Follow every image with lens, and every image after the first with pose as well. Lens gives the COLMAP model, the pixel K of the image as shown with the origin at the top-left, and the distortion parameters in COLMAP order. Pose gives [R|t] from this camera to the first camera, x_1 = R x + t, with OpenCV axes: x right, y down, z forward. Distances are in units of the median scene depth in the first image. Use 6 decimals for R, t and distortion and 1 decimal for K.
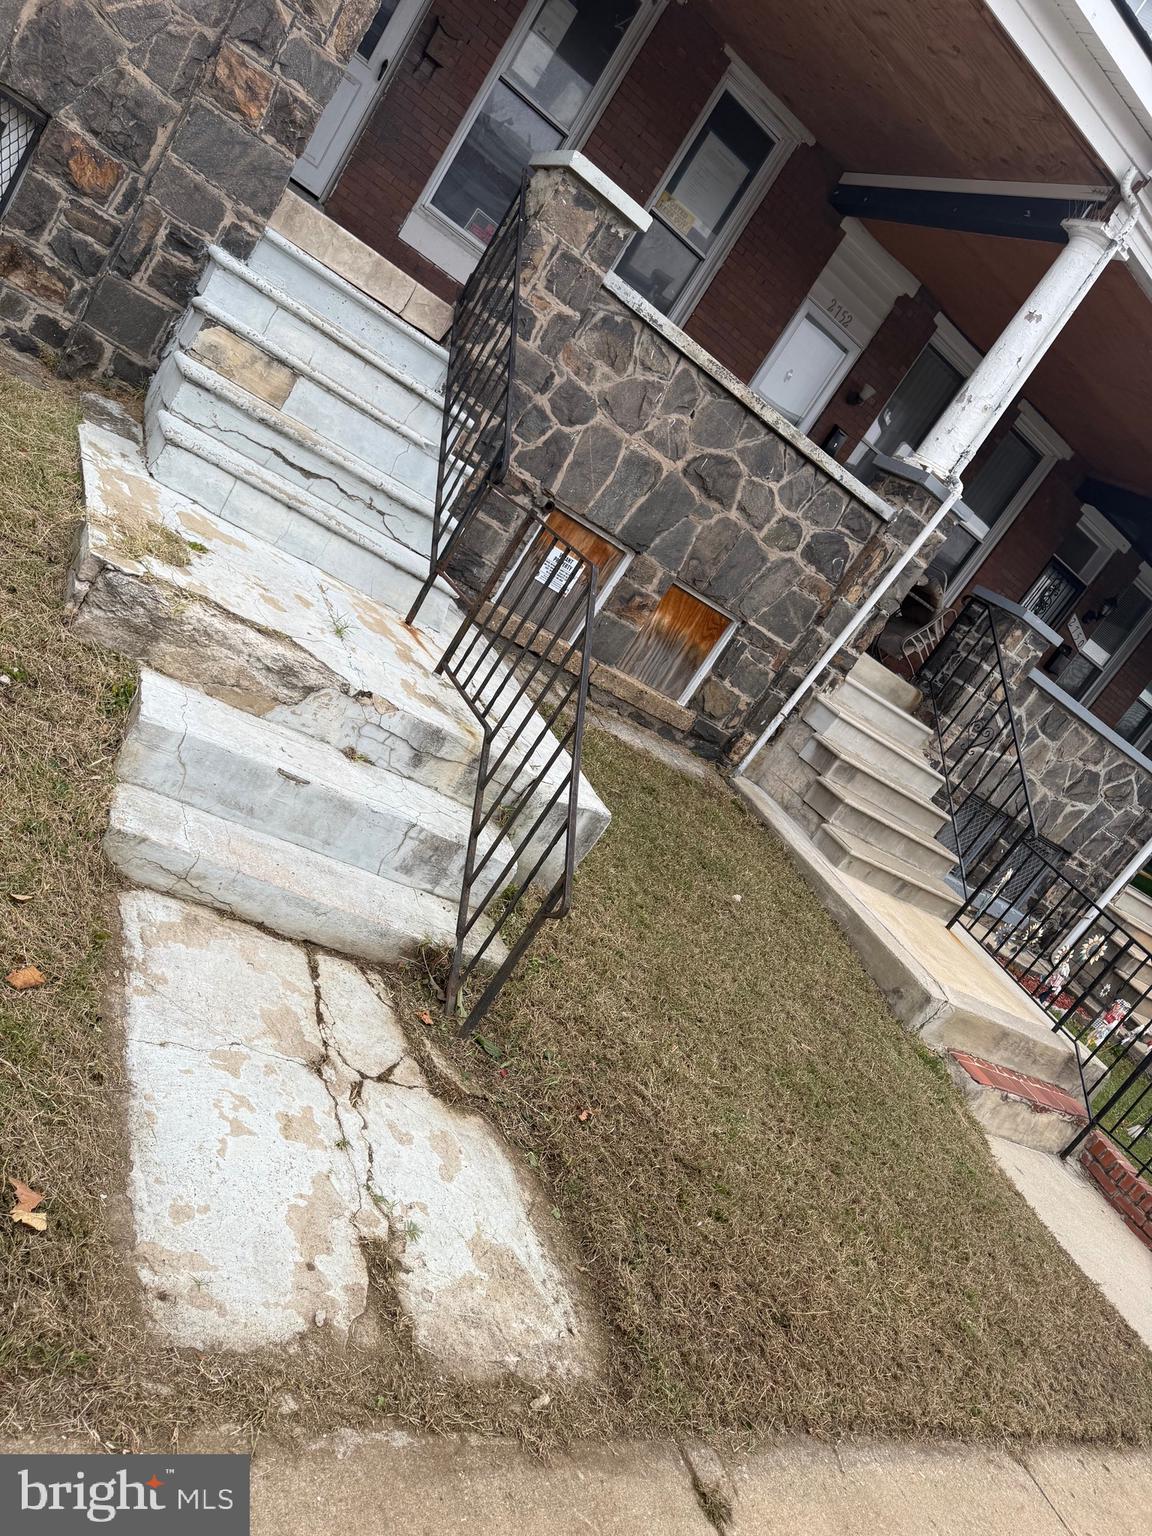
lens RADIAL K [[1080.4, 0, 569.9], [0, 1080.4, 767.2], [0, 0, 1]] dist [0.058746, -0.070187]
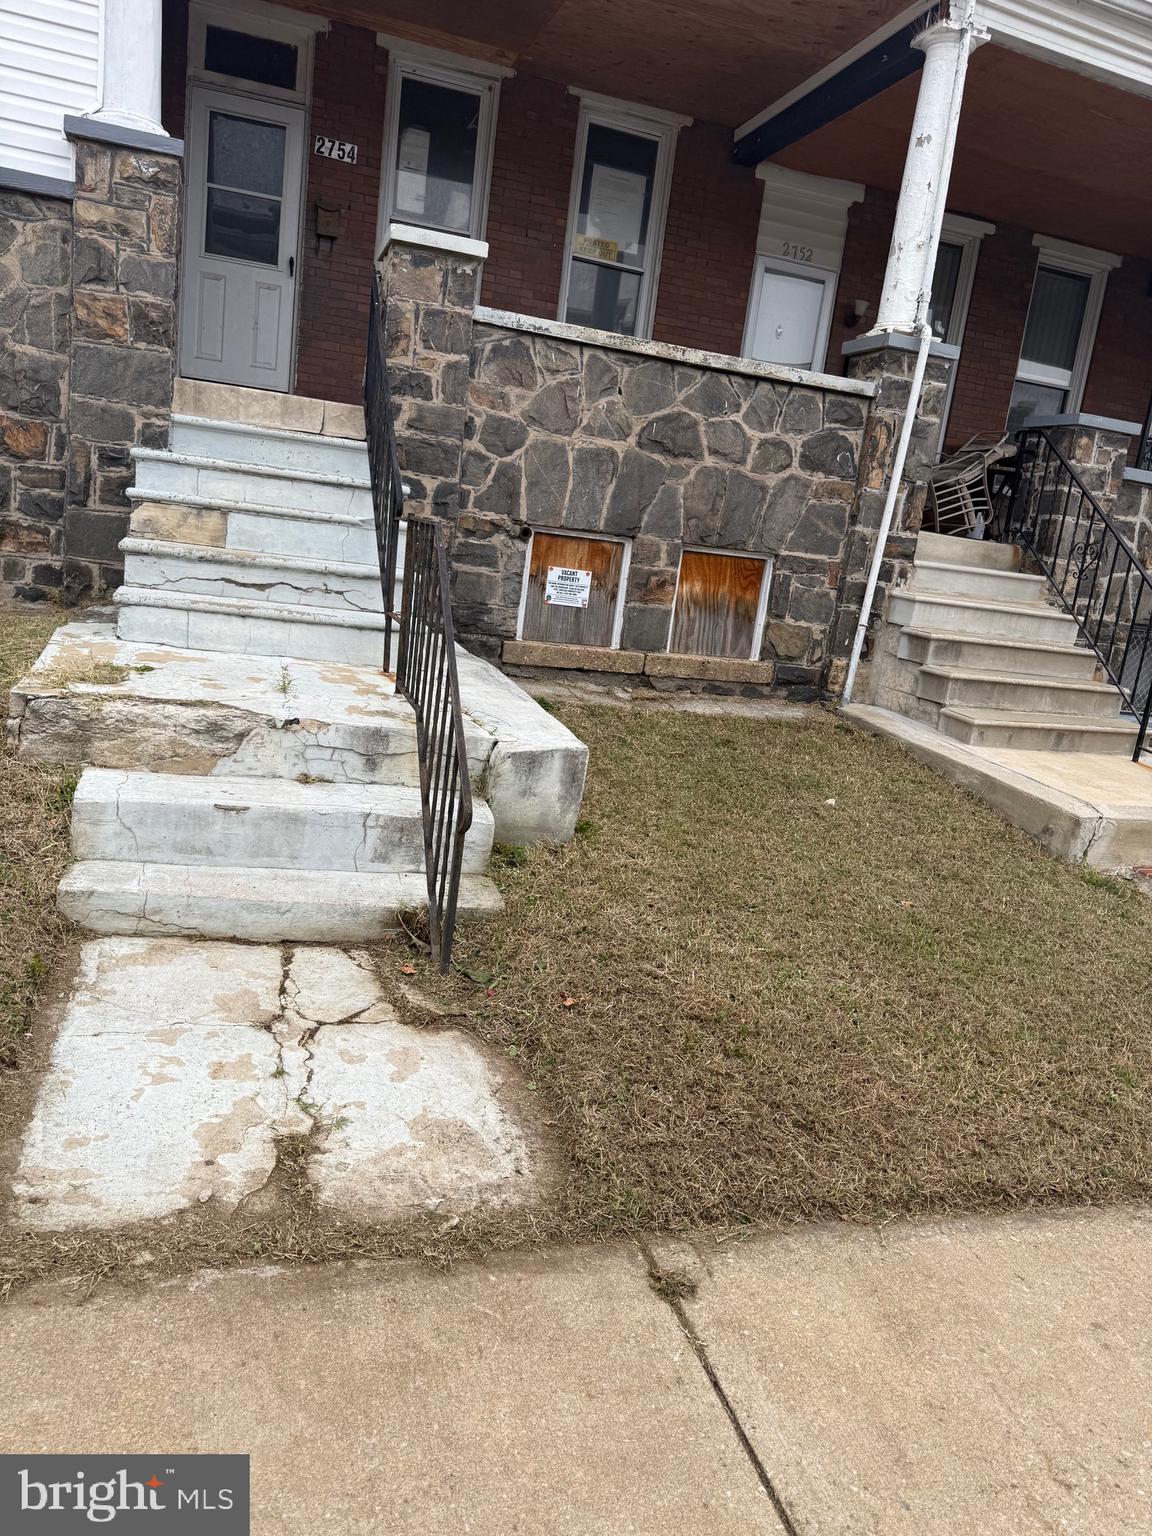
lens RADIAL K [[1080.4, 0, 579.8], [0, 1080.4, 773.2], [0, 0, 1]] dist [0.058746, -0.070187]
pose [[0.888397, -0.397182, -0.230213, 0.225040], [0.371073, 0.916525, -0.149286, 0.189137], [0.270289, 0.047200, 0.961621, 0.026784]]
